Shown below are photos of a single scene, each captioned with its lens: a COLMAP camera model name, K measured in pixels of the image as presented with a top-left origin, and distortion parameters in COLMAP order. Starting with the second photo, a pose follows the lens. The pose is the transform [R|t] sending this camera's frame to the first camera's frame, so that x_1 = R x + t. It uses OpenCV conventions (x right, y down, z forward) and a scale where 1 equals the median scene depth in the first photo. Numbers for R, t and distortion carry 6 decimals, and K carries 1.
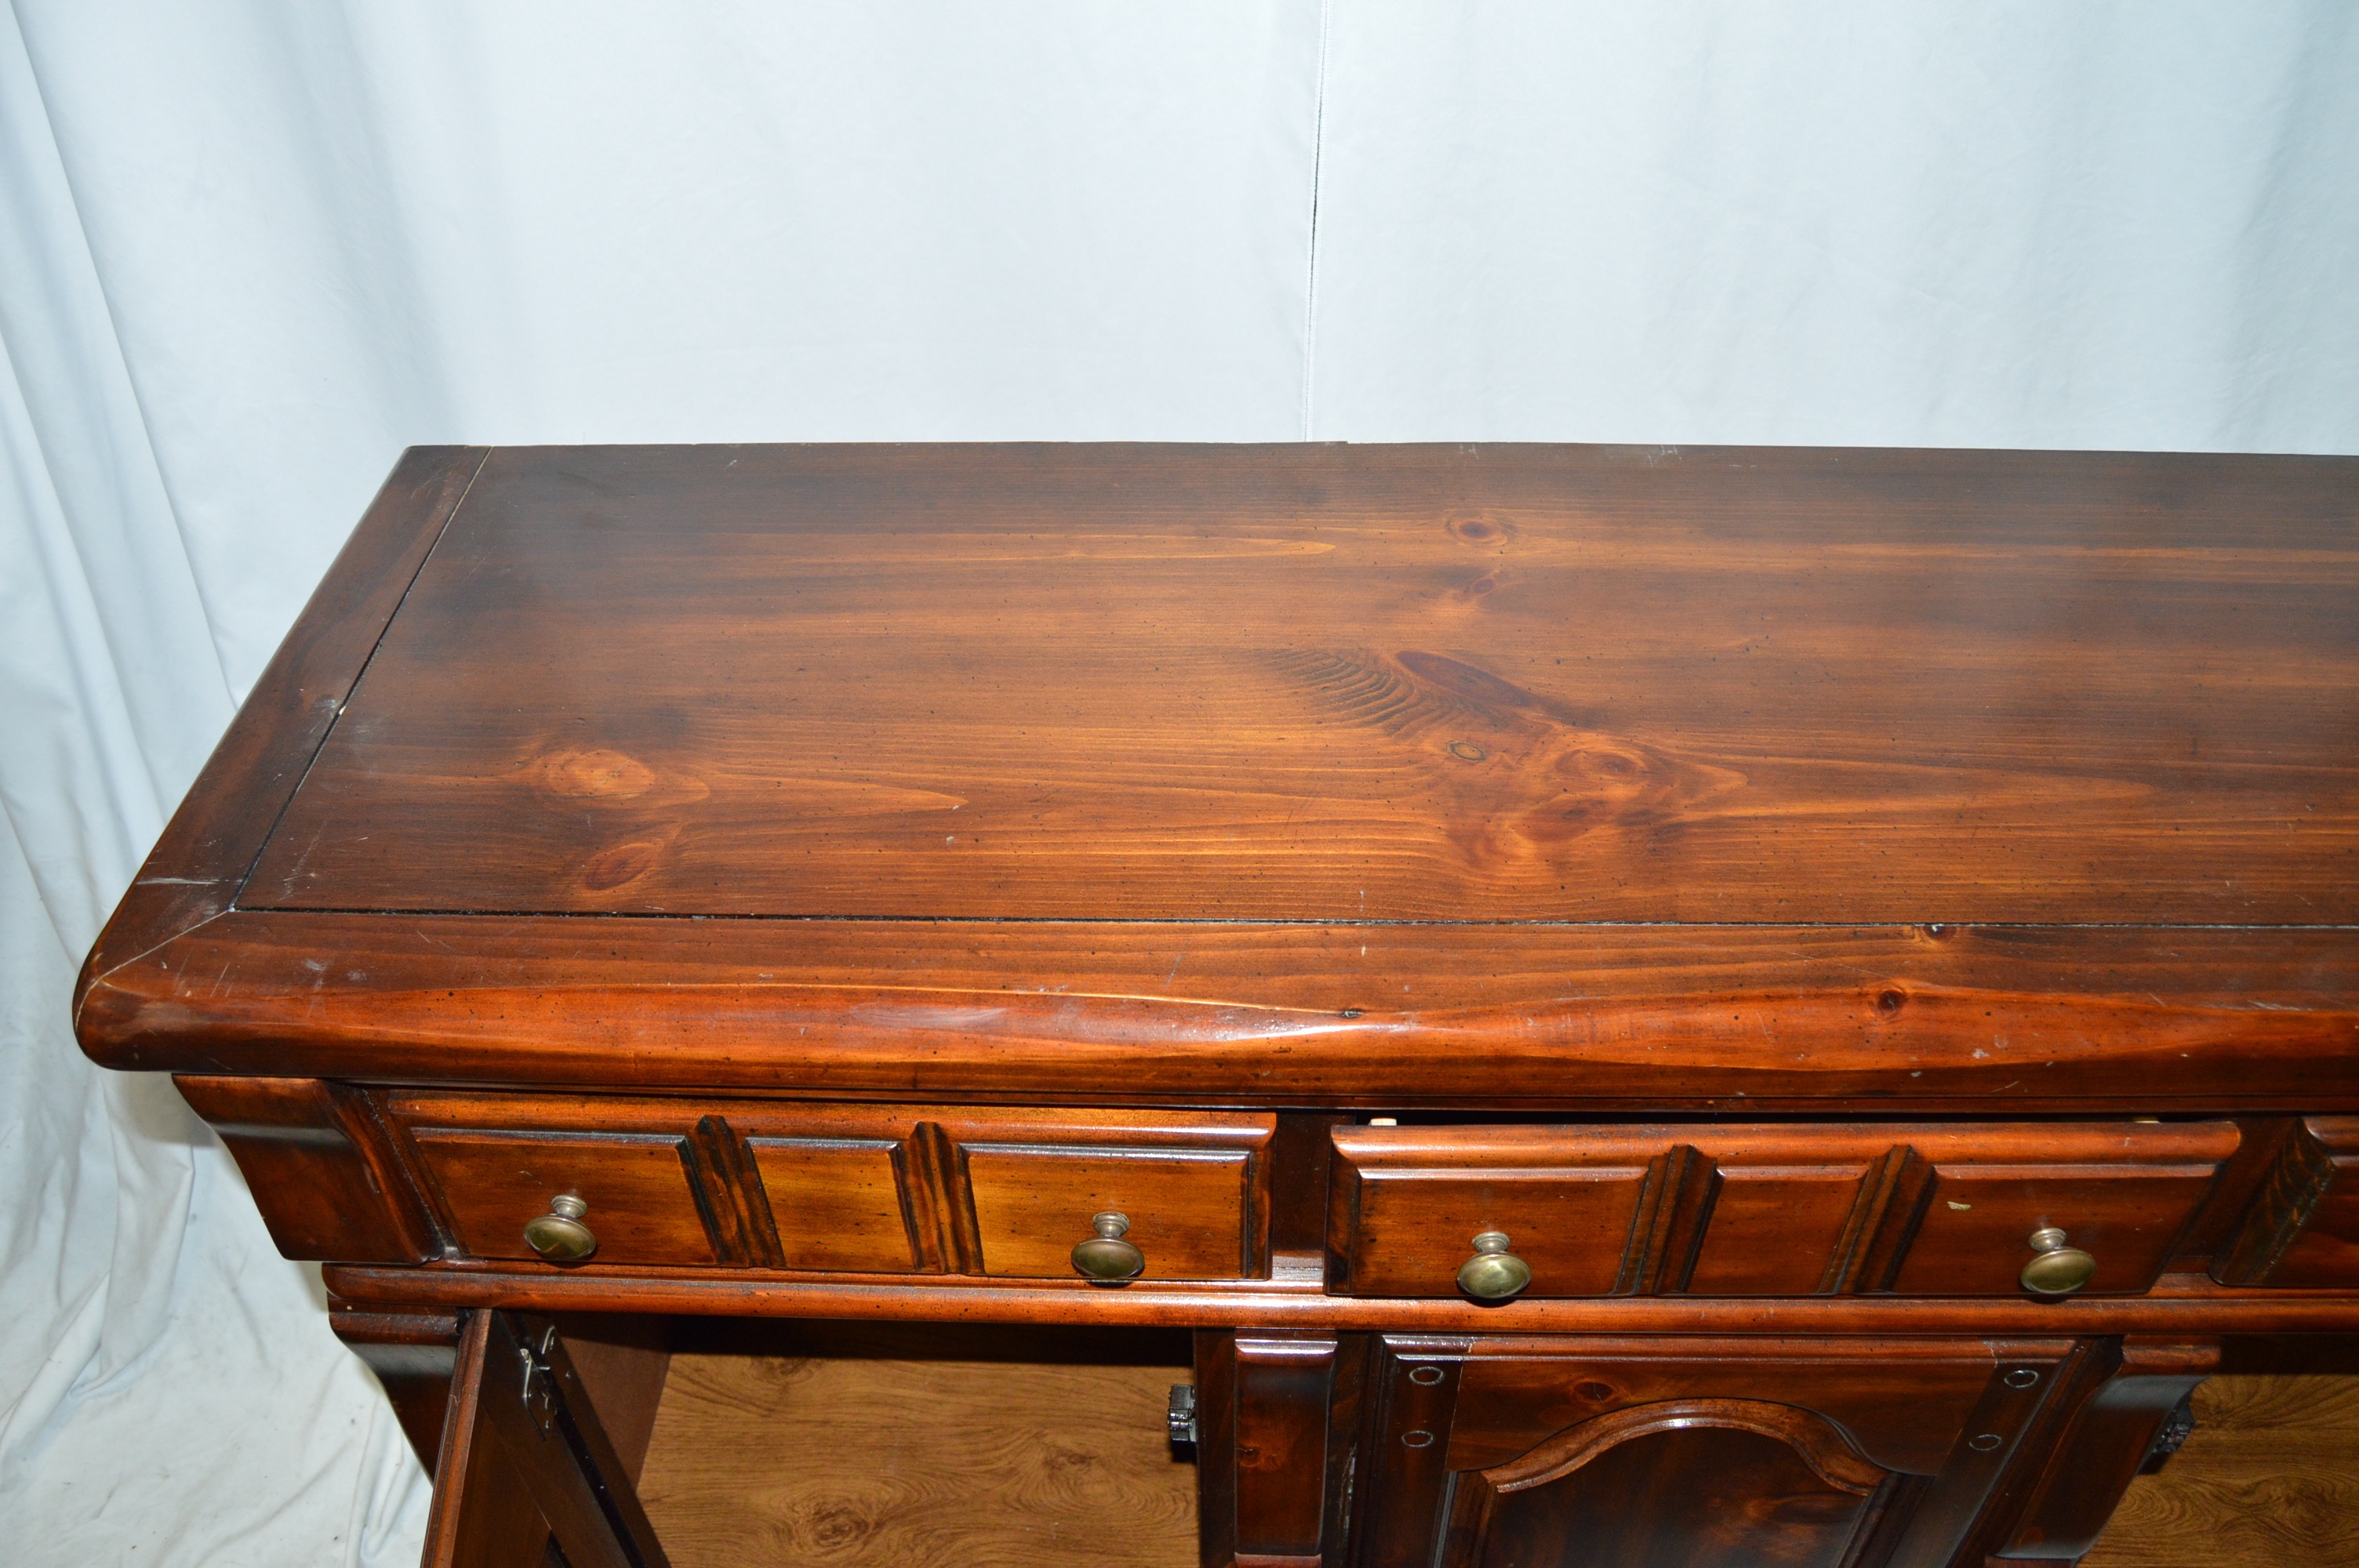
lens RADIAL K [[1870.1, 0, 1186.9], [0, 1870.1, 776.1], [0, 0, 1]] dist [-0.099685, 0.042653]
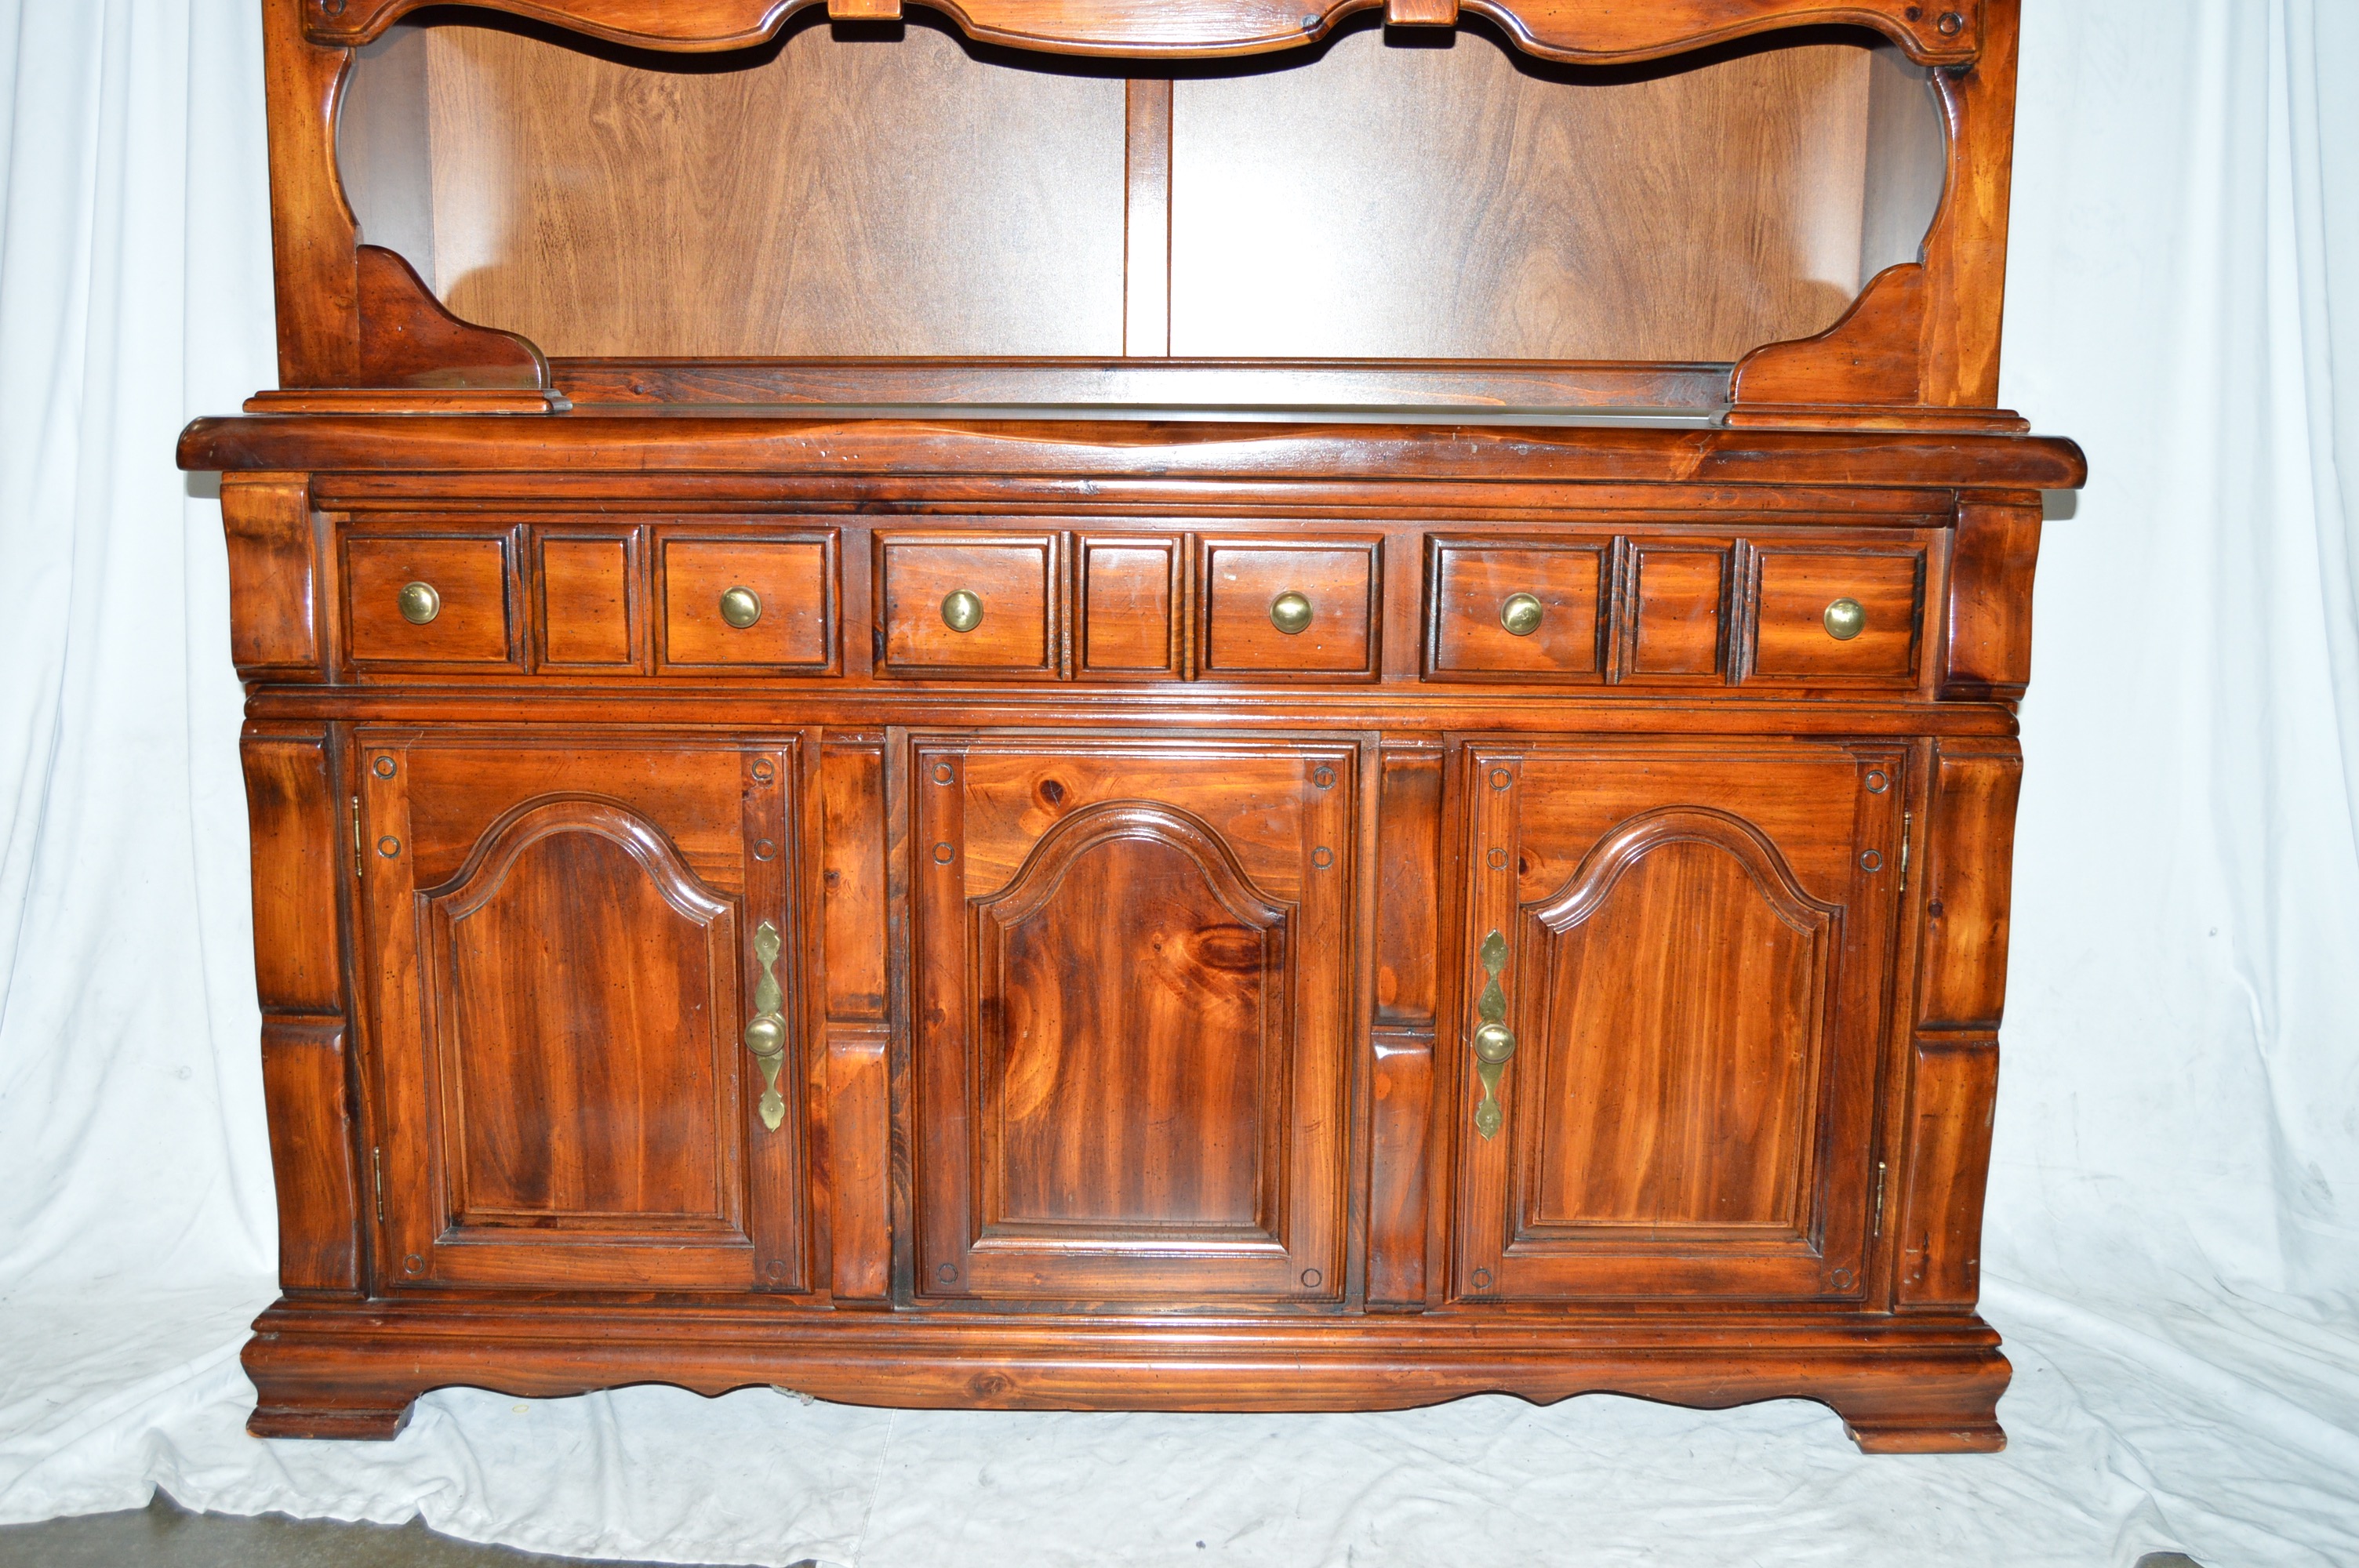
lens RADIAL K [[2221.5, 0, 1199.5], [0, 2221.5, 756.3], [0, 0, 1]] dist [-0.076652, 0.021879]
pose [[0.998702, 0.023057, 0.045407, 0.270228], [0.004244, 0.850850, -0.525392, 1.346820], [-0.050748, 0.524903, 0.849648, -0.640847]]
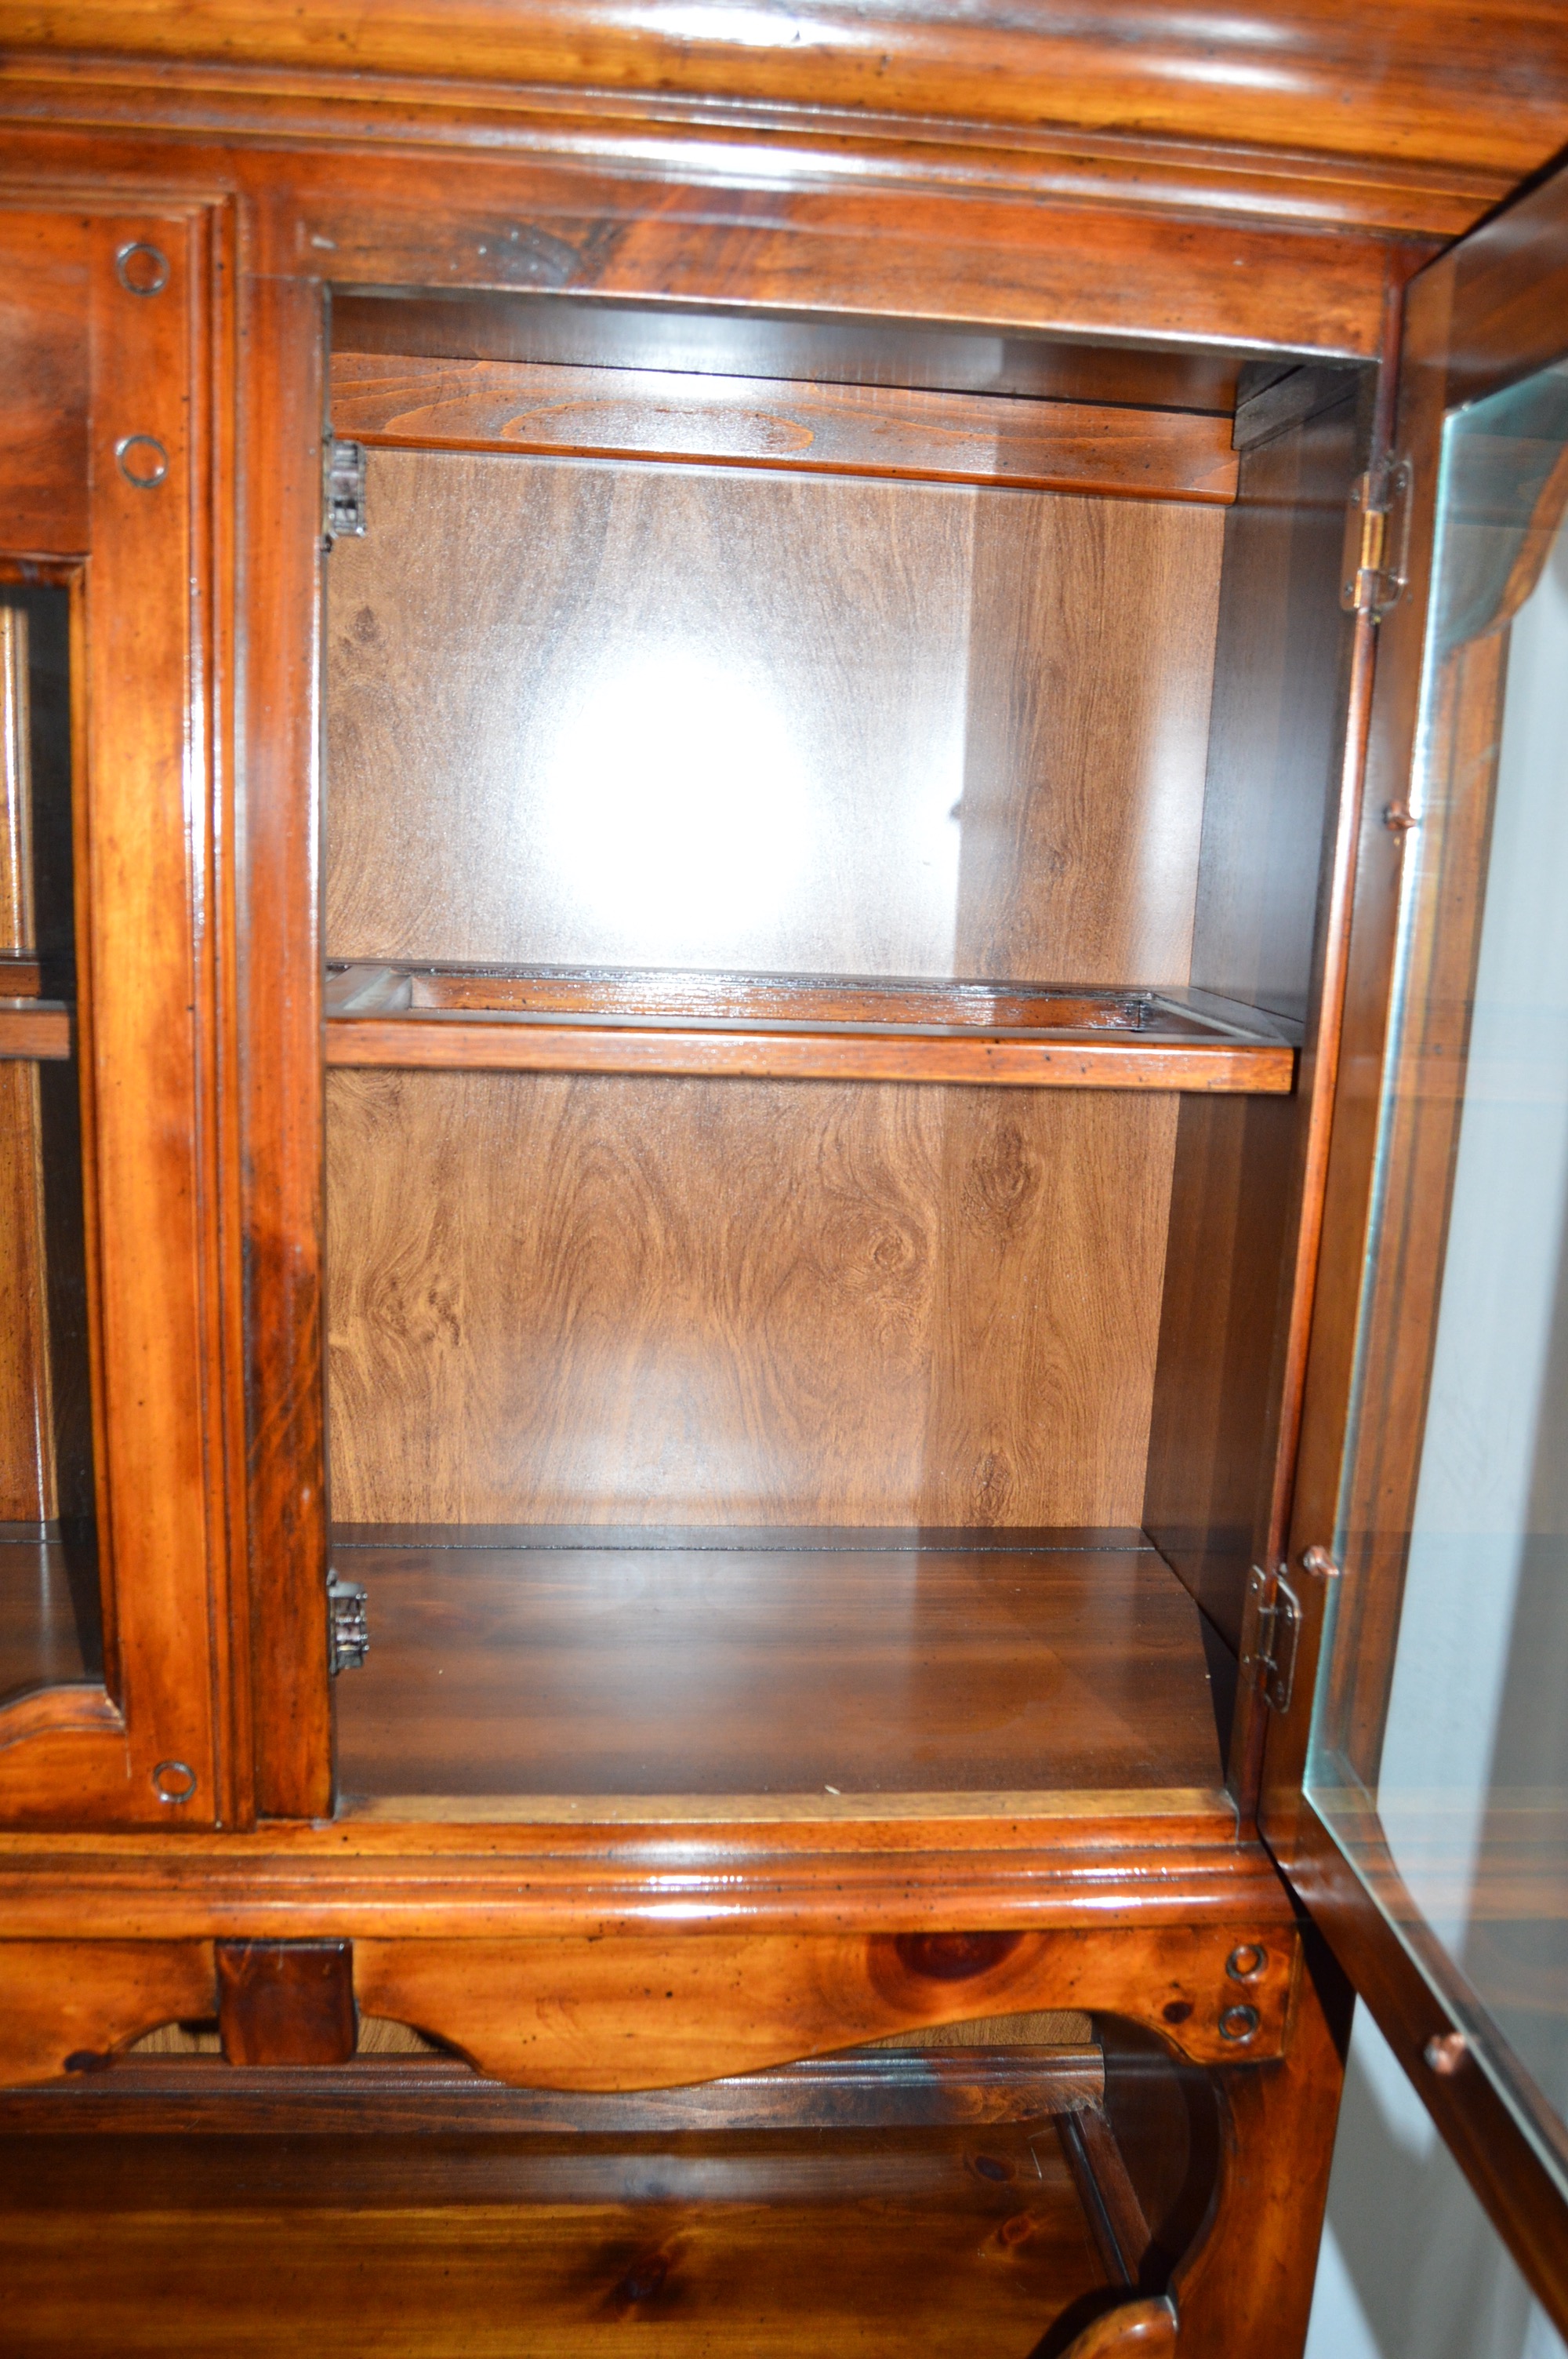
lens RADIAL K [[1870.1, 0, 800.1], [0, 1870.1, 1192.0], [0, 0, 1]] dist [-0.099685, 0.042653]
pose [[0.989072, 0.035769, 0.143026, 0.633515], [0.041744, 0.862481, -0.504365, -0.098710], [-0.141398, 0.504824, 0.851563, -0.342590]]
